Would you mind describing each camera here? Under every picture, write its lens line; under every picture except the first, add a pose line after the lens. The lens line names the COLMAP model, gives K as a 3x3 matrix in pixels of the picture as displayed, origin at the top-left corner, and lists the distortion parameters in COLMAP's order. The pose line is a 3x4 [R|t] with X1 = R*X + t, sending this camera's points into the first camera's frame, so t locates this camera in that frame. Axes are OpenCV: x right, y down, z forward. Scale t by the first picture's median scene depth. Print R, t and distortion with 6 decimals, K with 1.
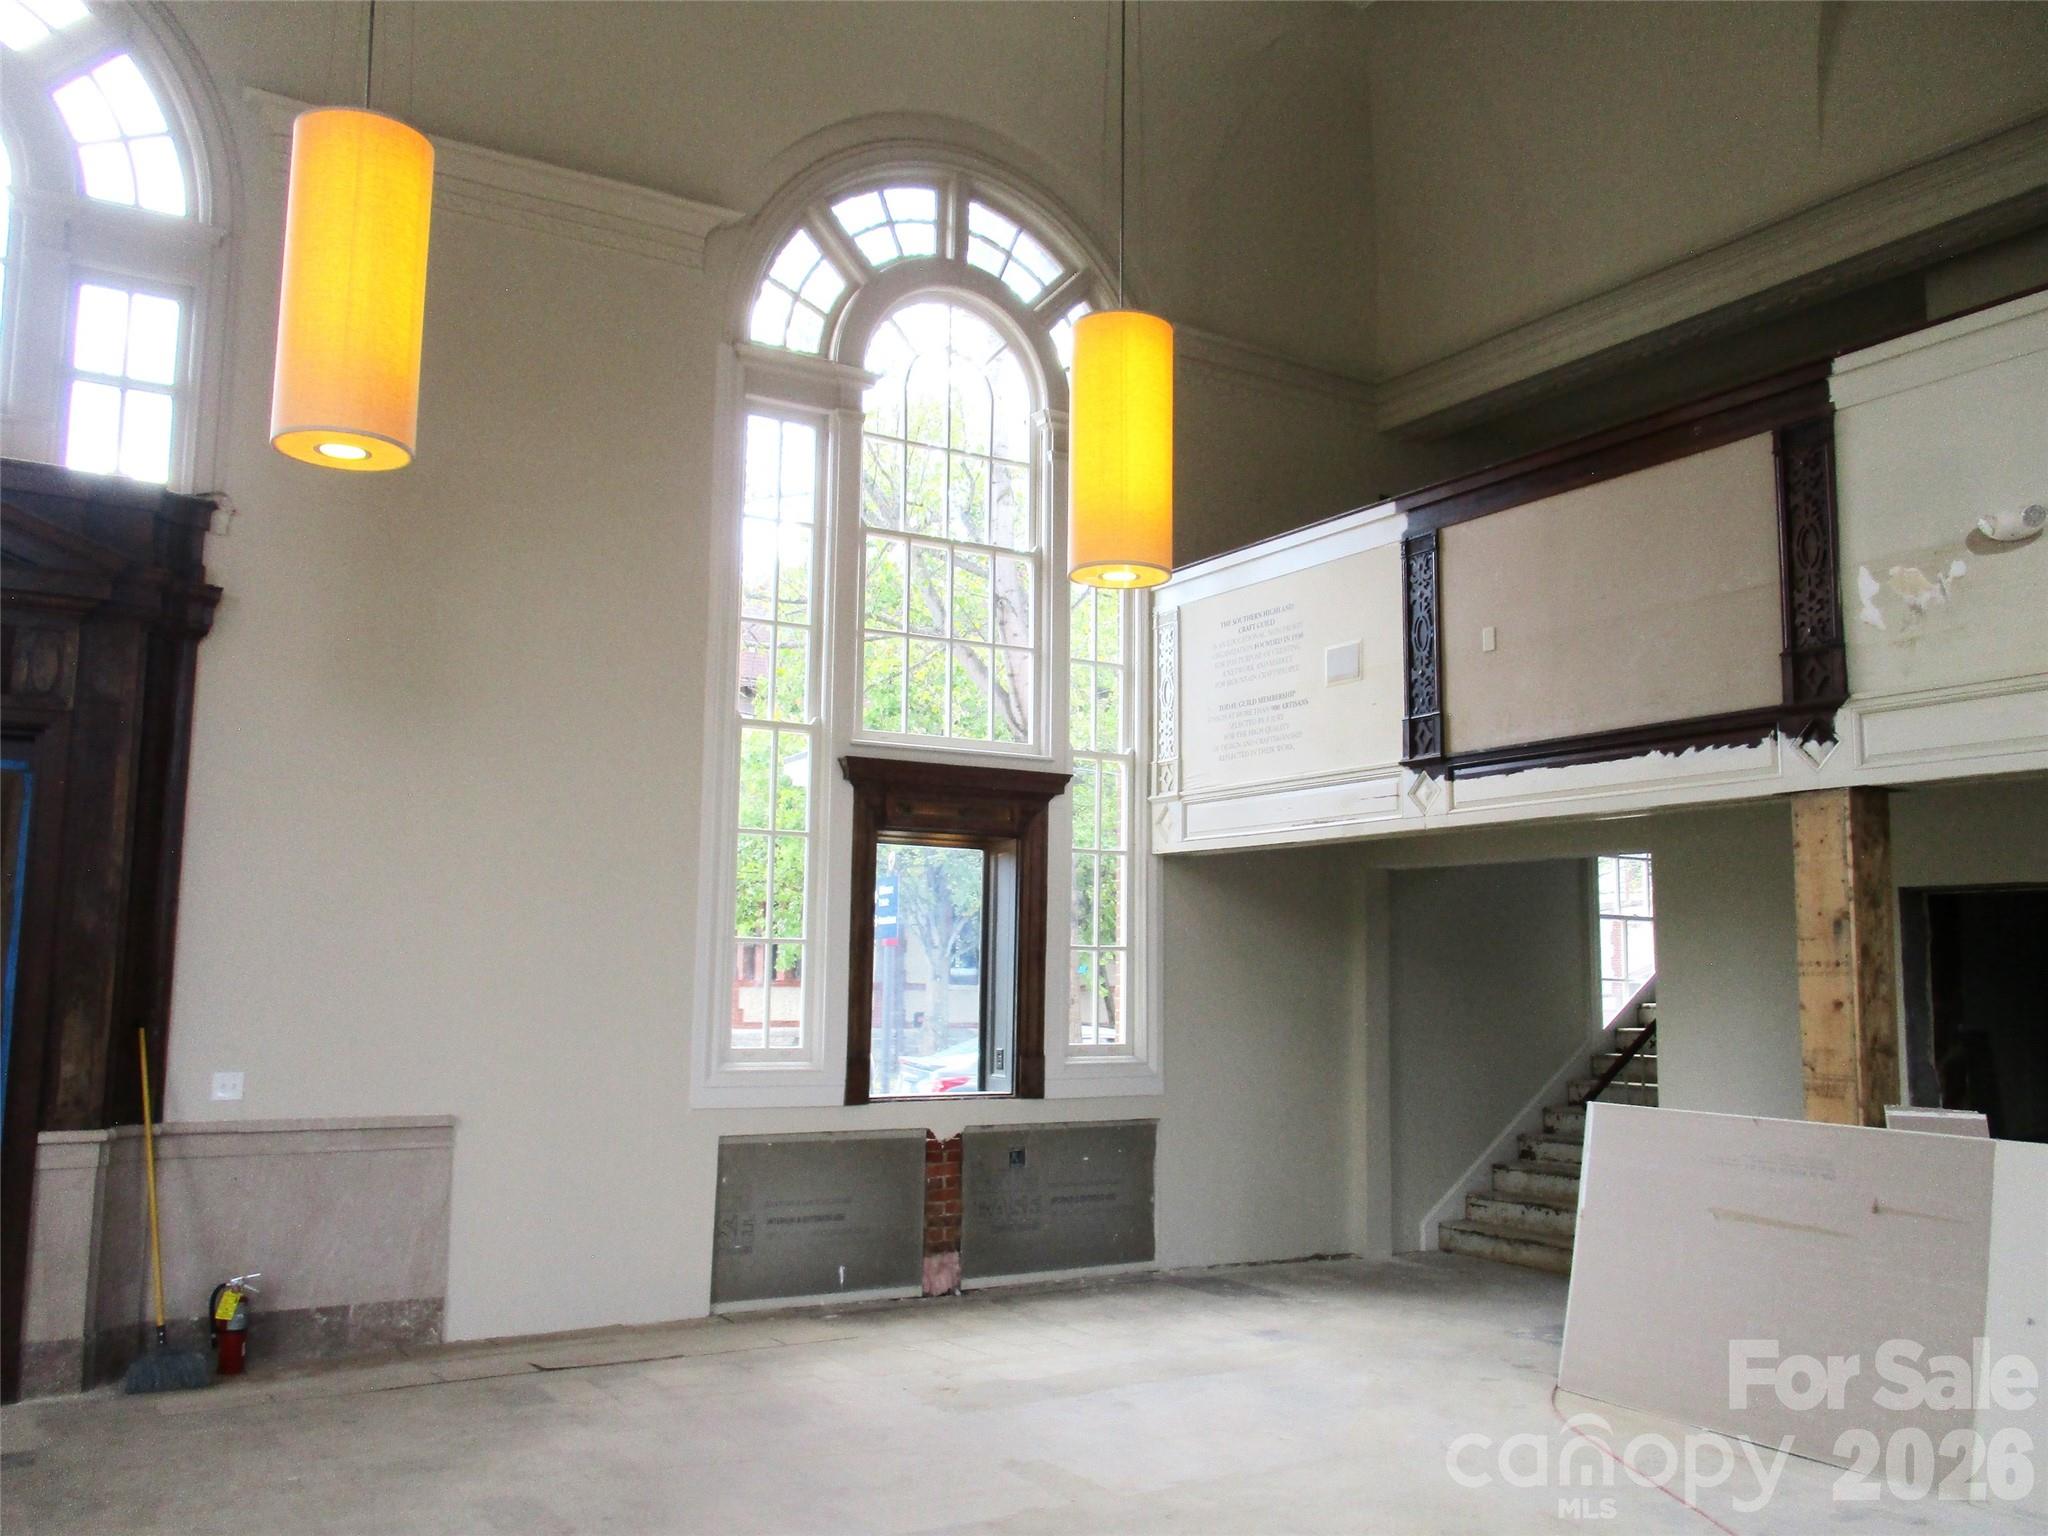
lens RADIAL K [[1706.0, 0, 1000.8], [0, 1706.0, 754.0], [0, 0, 1]] dist [-0.013030, 0.005911]
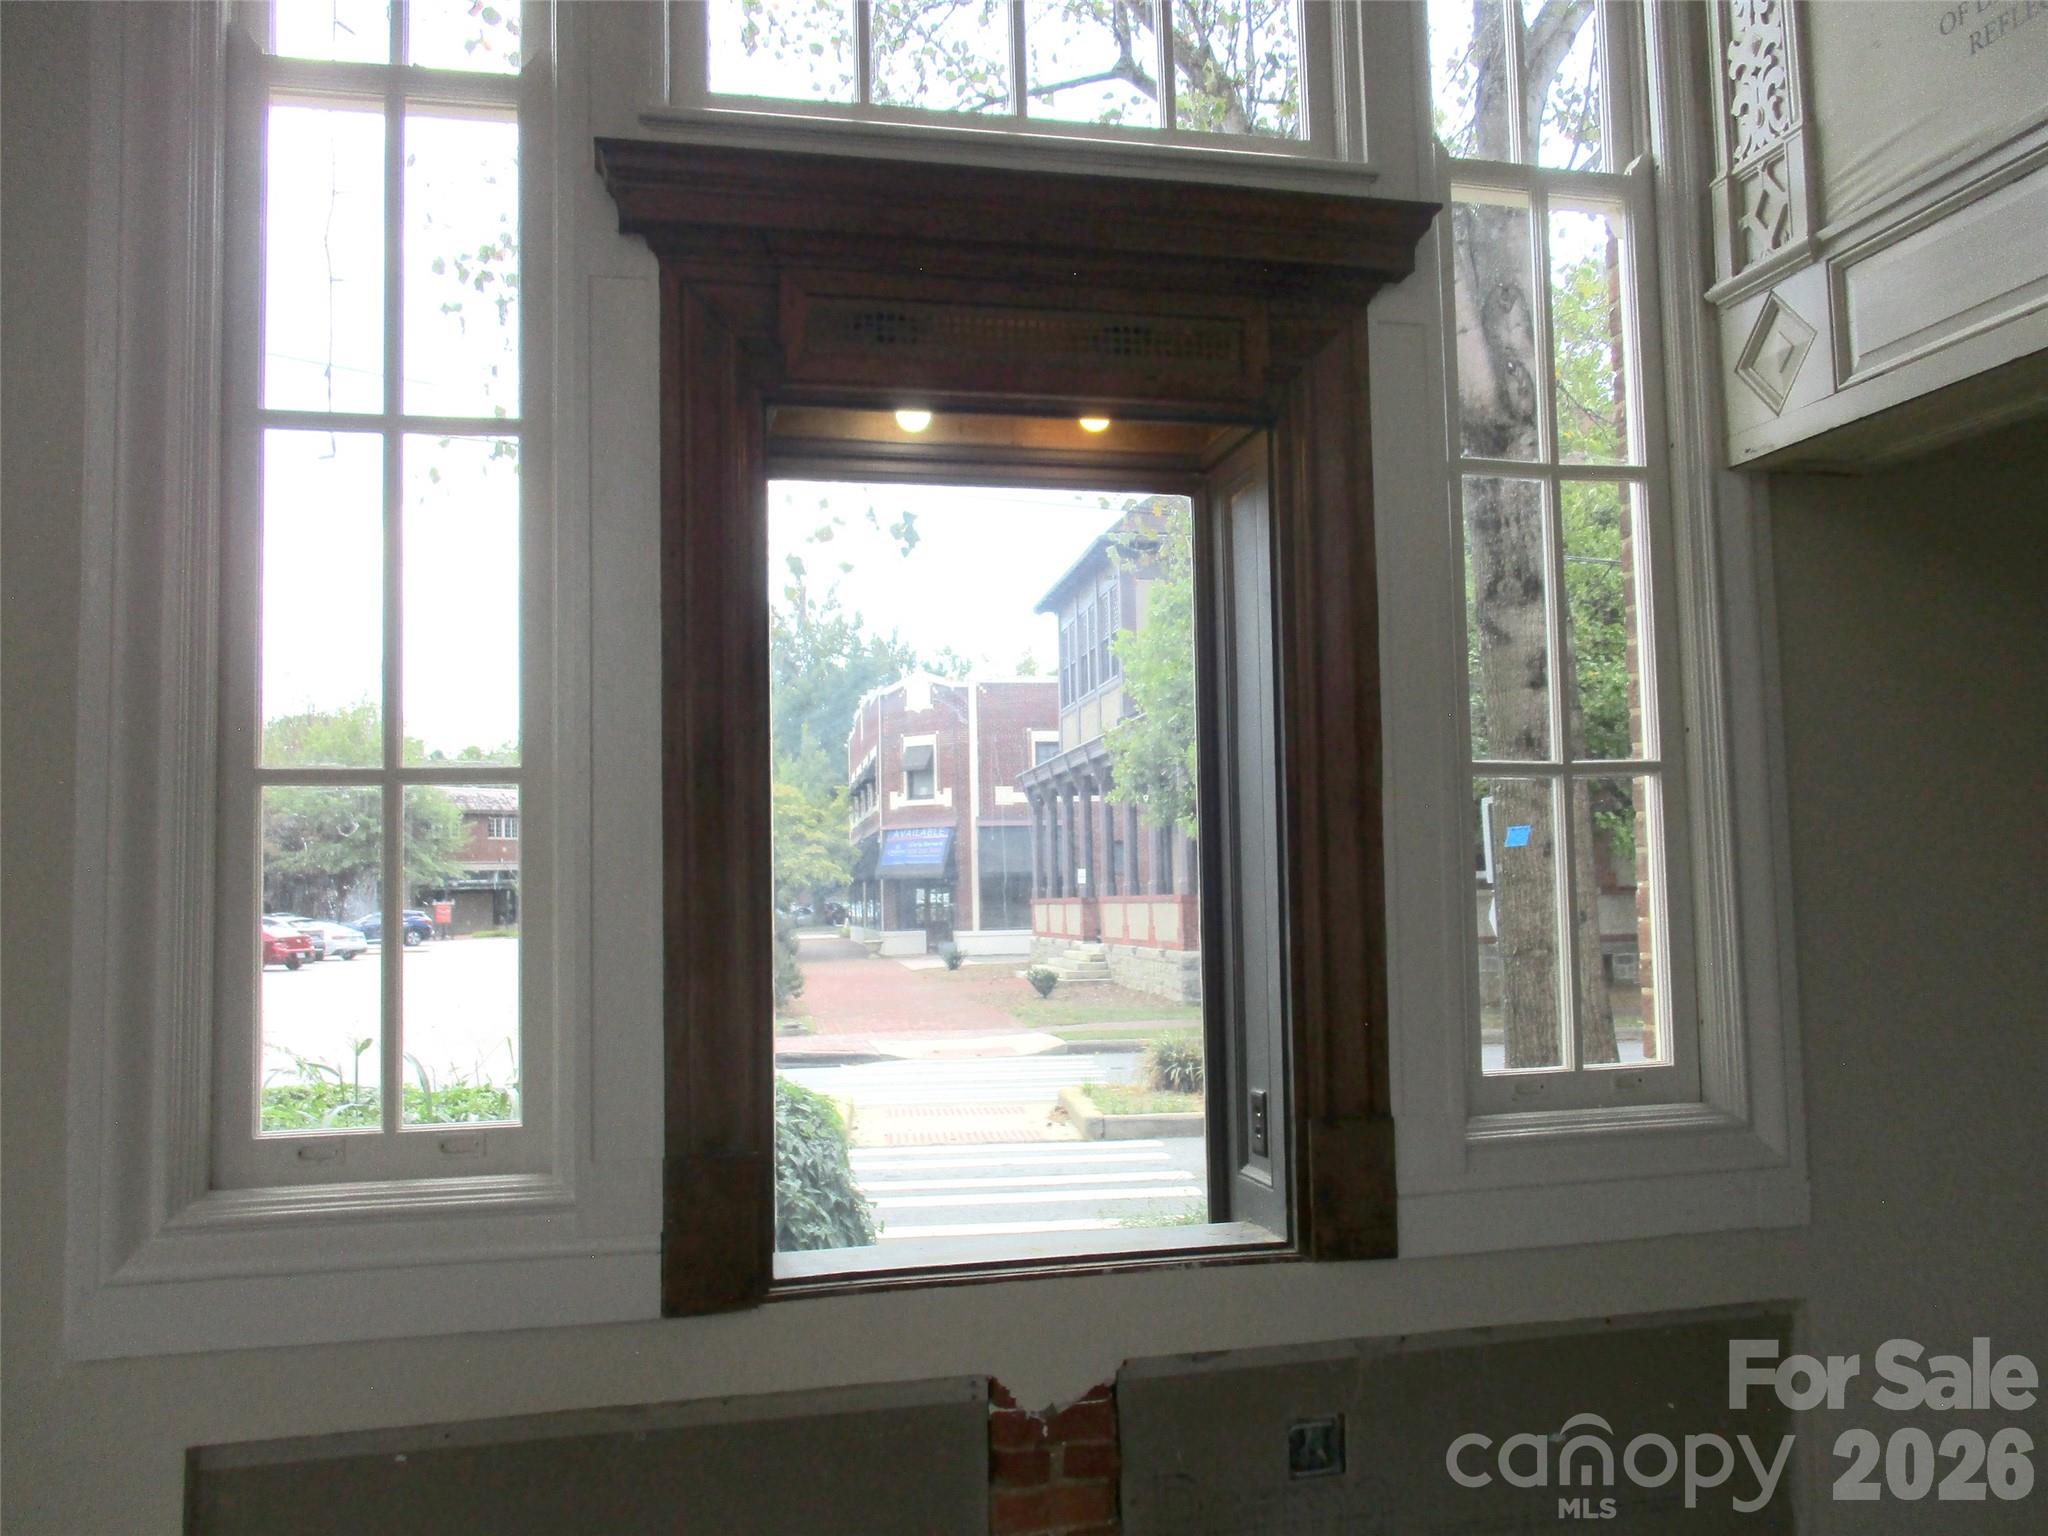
lens RADIAL K [[1777.0, 0, 1024.0], [0, 1777.0, 768.0], [0, 0, 1]] dist [-0.031459, 0.002577]
pose [[0.957871, -0.056020, -0.281681, 0.055880], [0.071330, 0.996465, 0.044386, 0.096536], [0.278199, -0.062609, 0.958481, 0.689214]]
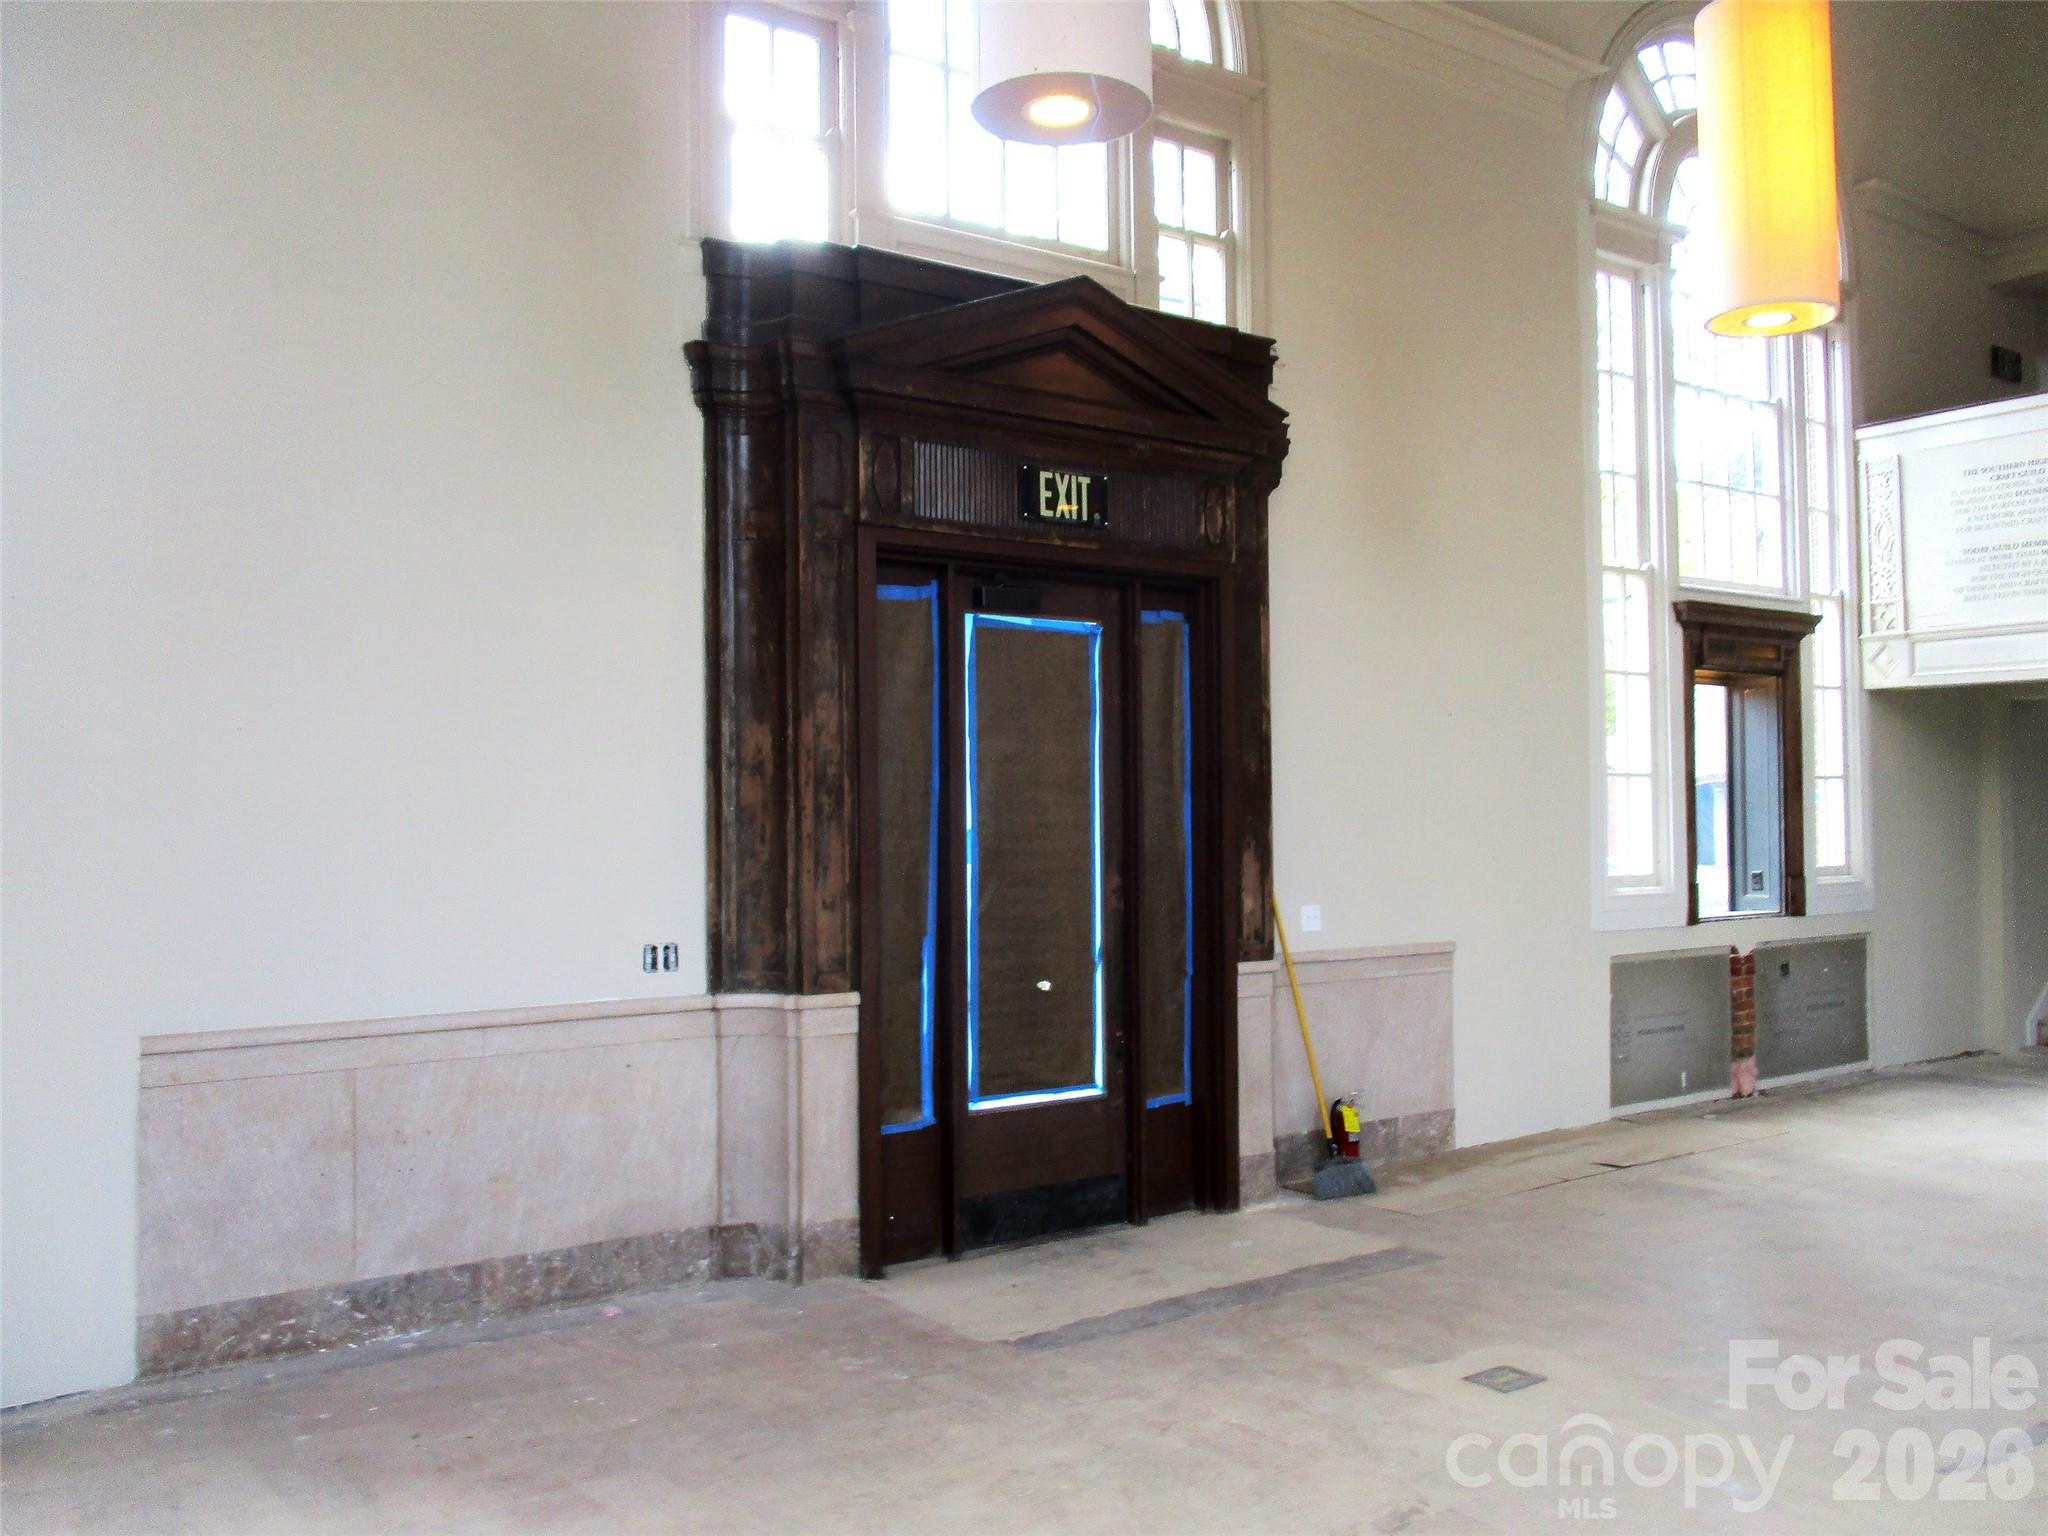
lens RADIAL K [[1777.0, 0, 1024.0], [0, 1777.0, 768.0], [0, 0, 1]] dist [-0.031459, 0.002577]
pose [[0.995202, -0.019550, 0.095870, -0.578229], [0.010126, 0.995152, 0.097824, -0.006024], [-0.097317, -0.096384, 0.990575, -0.052351]]
